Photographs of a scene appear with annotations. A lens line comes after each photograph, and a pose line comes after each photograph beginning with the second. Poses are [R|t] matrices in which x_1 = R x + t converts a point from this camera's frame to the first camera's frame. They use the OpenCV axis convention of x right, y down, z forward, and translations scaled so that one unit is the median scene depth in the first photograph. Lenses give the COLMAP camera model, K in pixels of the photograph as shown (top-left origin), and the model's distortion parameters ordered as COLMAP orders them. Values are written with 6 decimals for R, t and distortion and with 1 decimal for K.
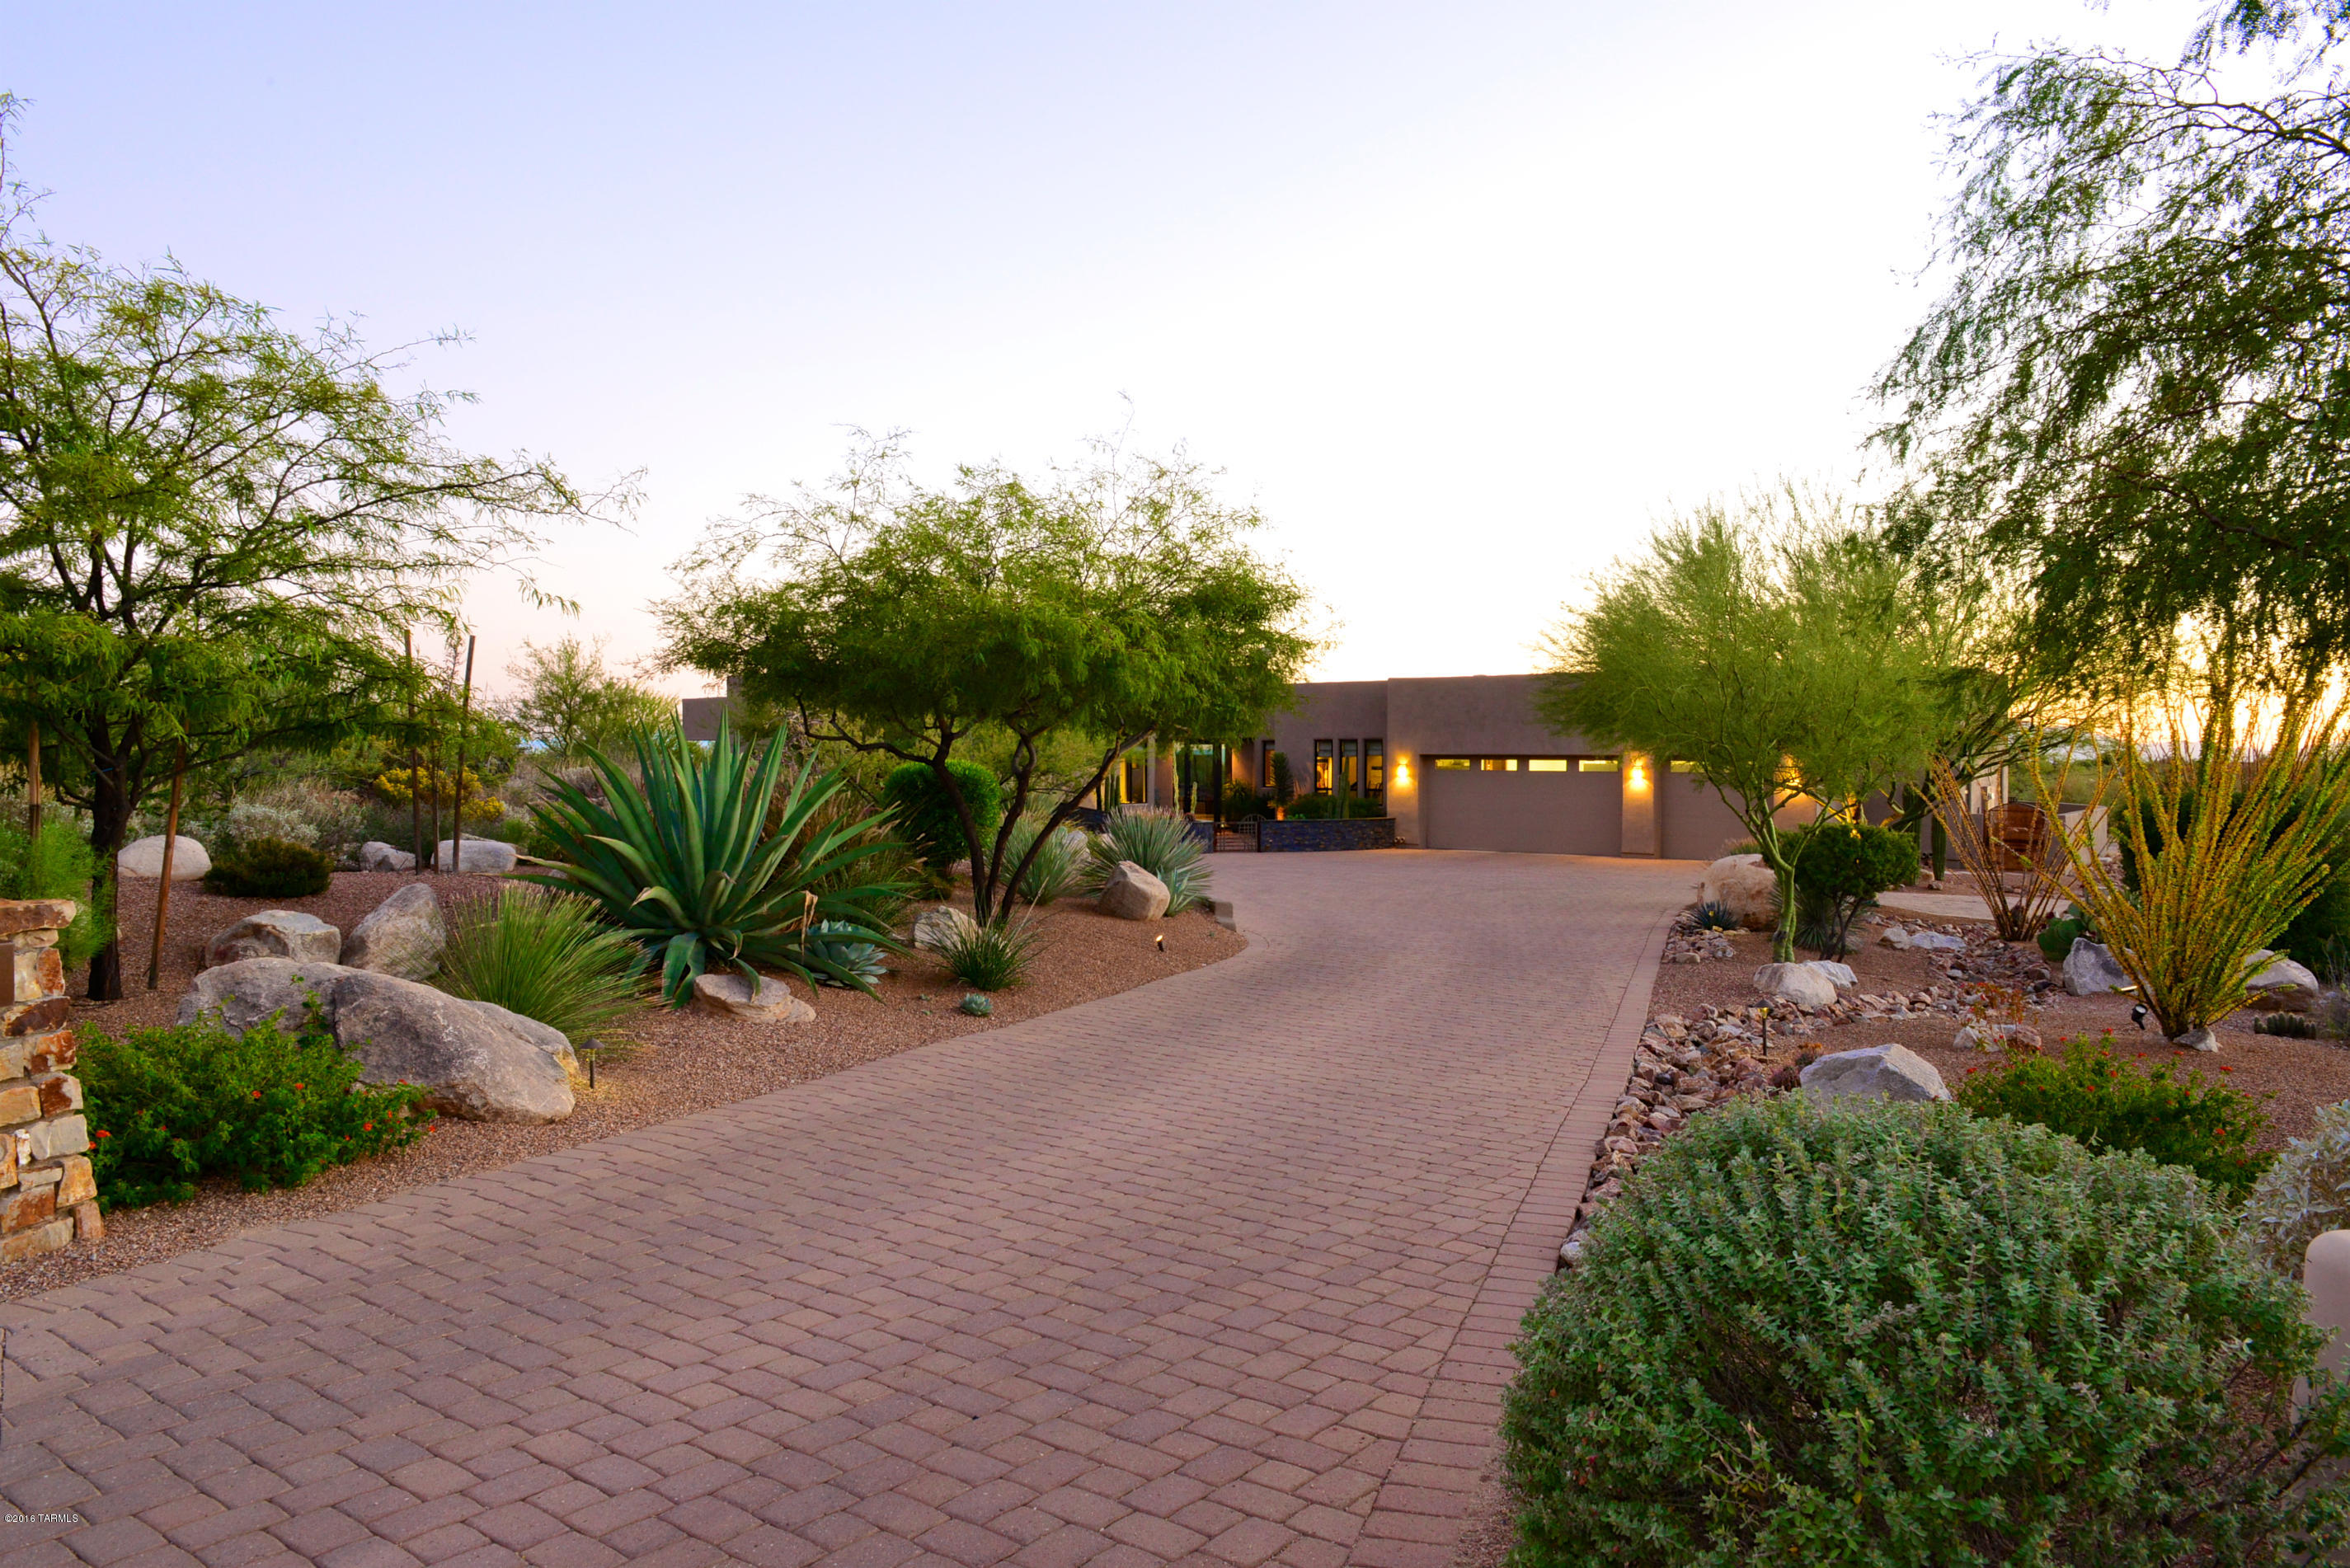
lens RADIAL K [[1640.7, 0, 1175.1], [0, 1640.7, 786.6], [0, 0, 1]] dist [0.005672, -0.001030]
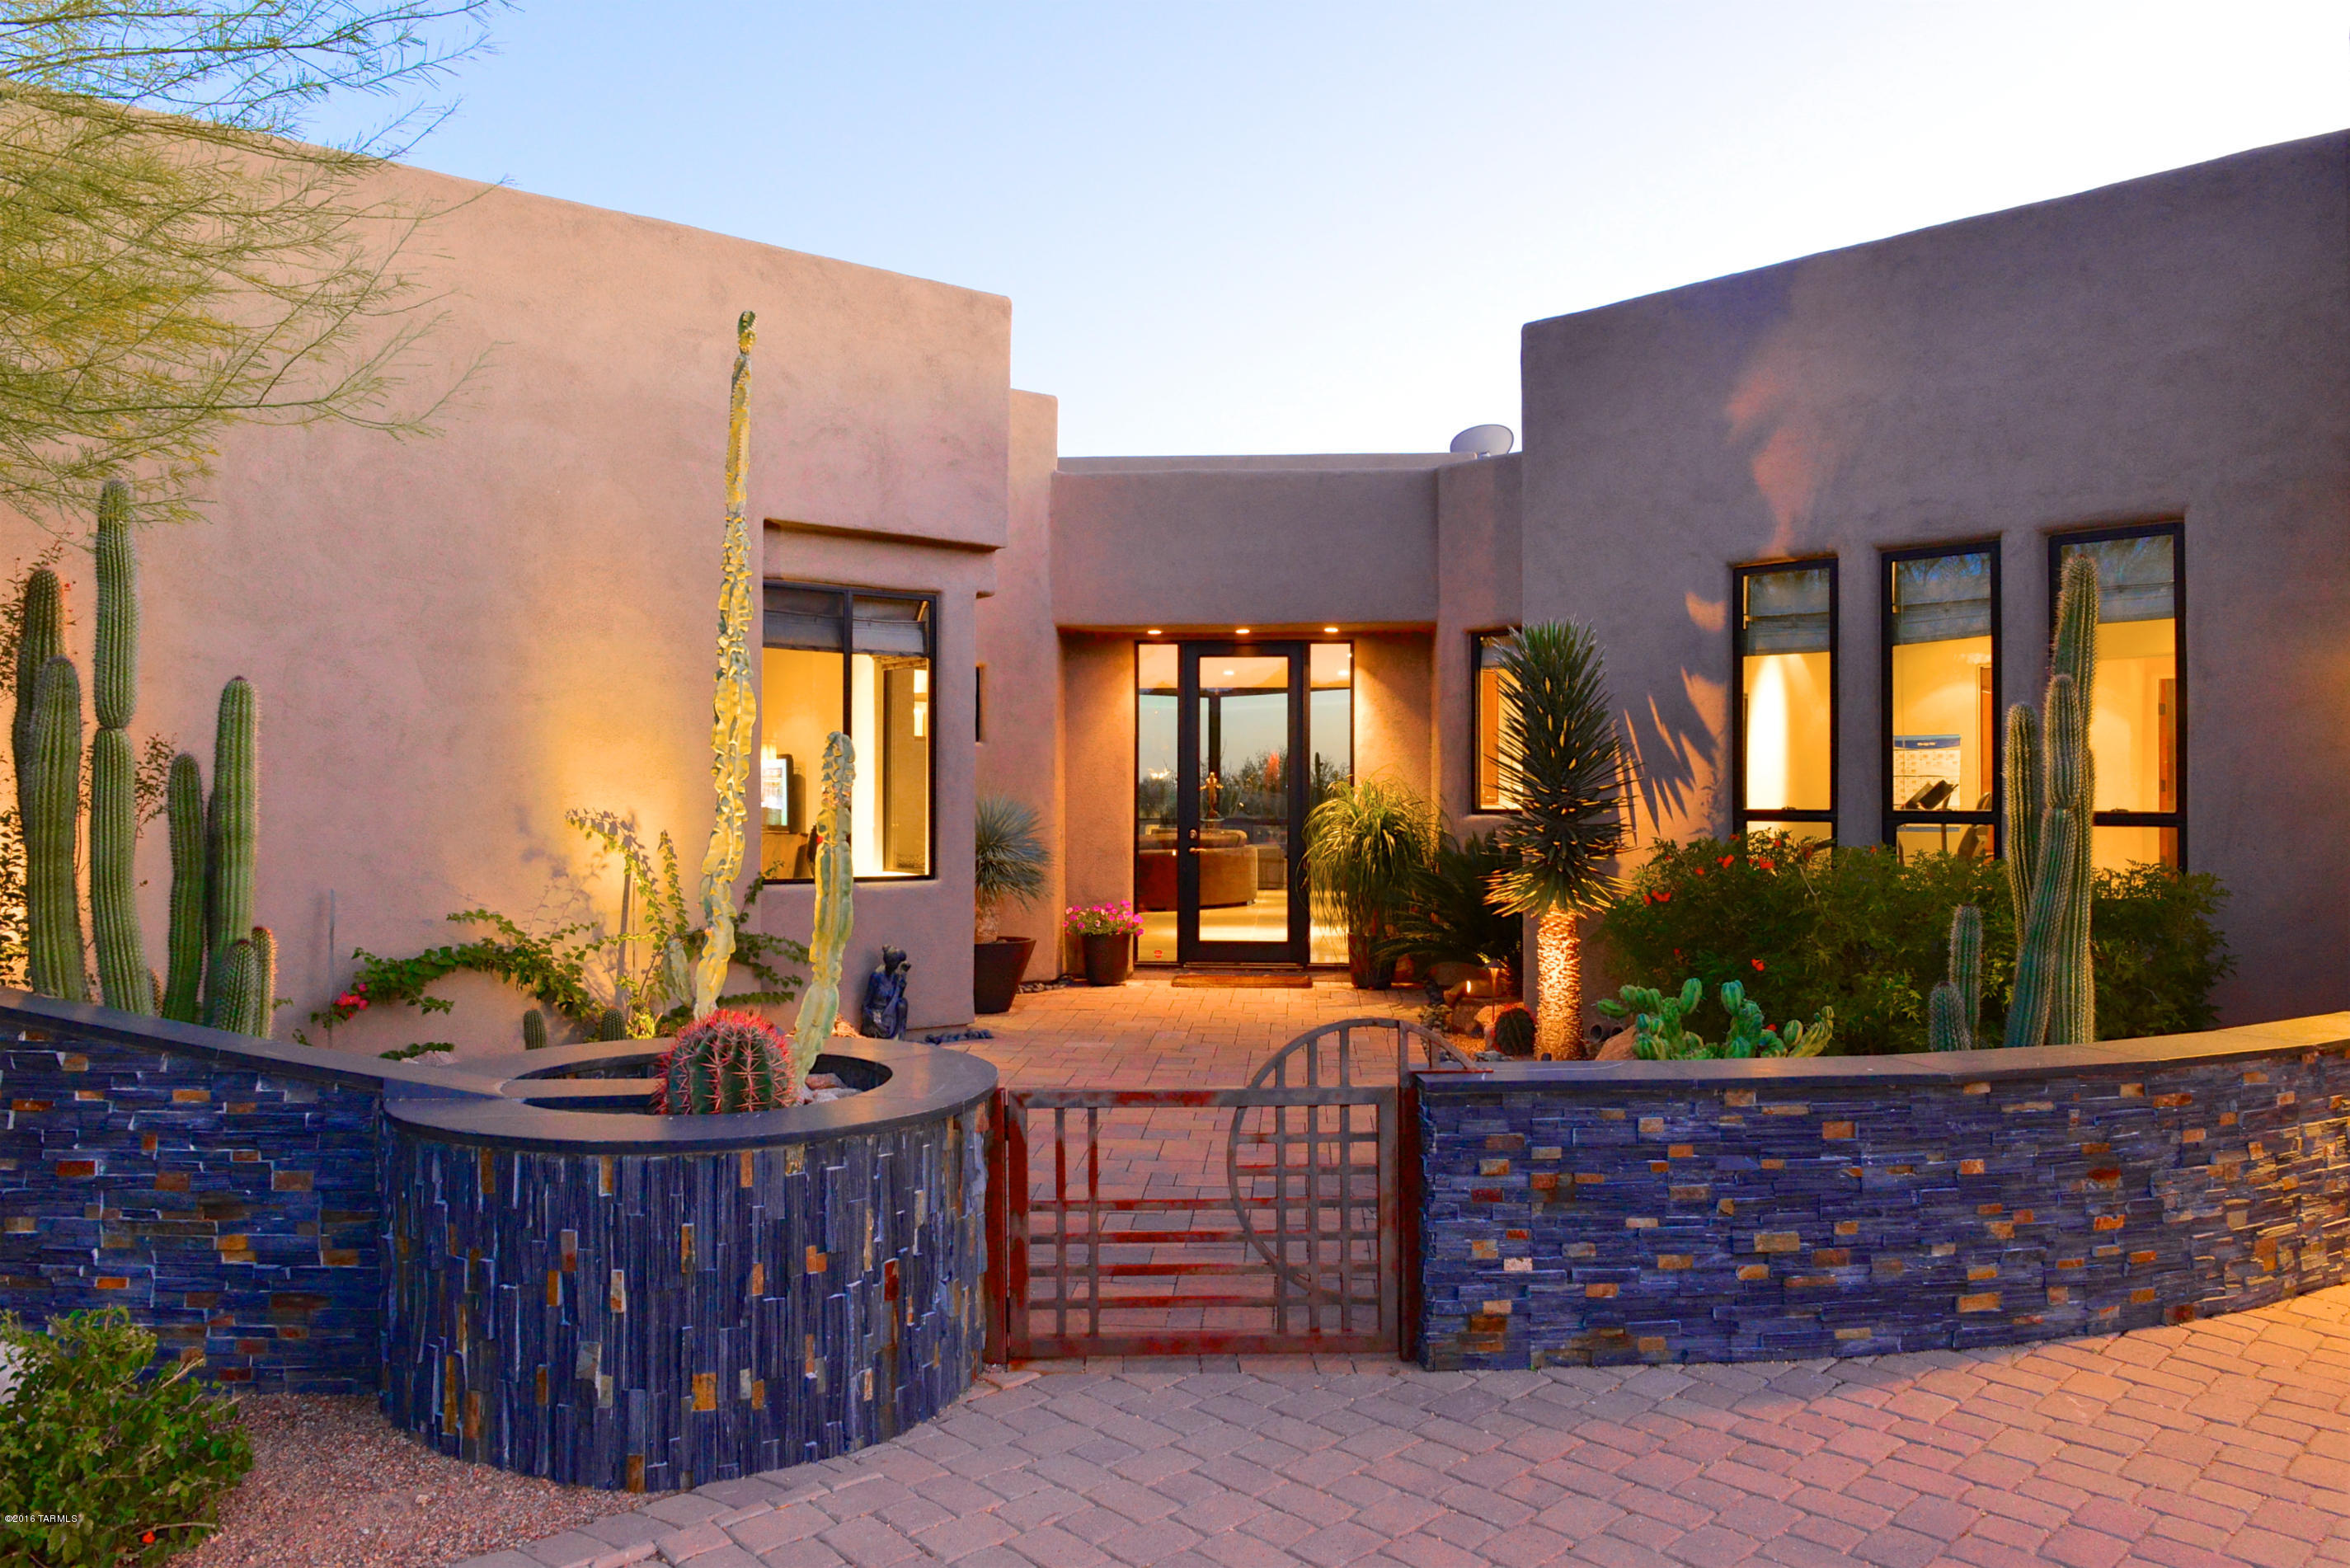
lens RADIAL K [[1640.7, 0, 1174.7], [0, 1640.7, 782.1], [0, 0, 1]] dist [0.005672, -0.001030]
pose [[0.989957, -0.016944, -0.140353, 0.046503], [0.015670, 0.999825, -0.010178, -0.001801], [0.140501, 0.007876, 0.990049, 0.789576]]
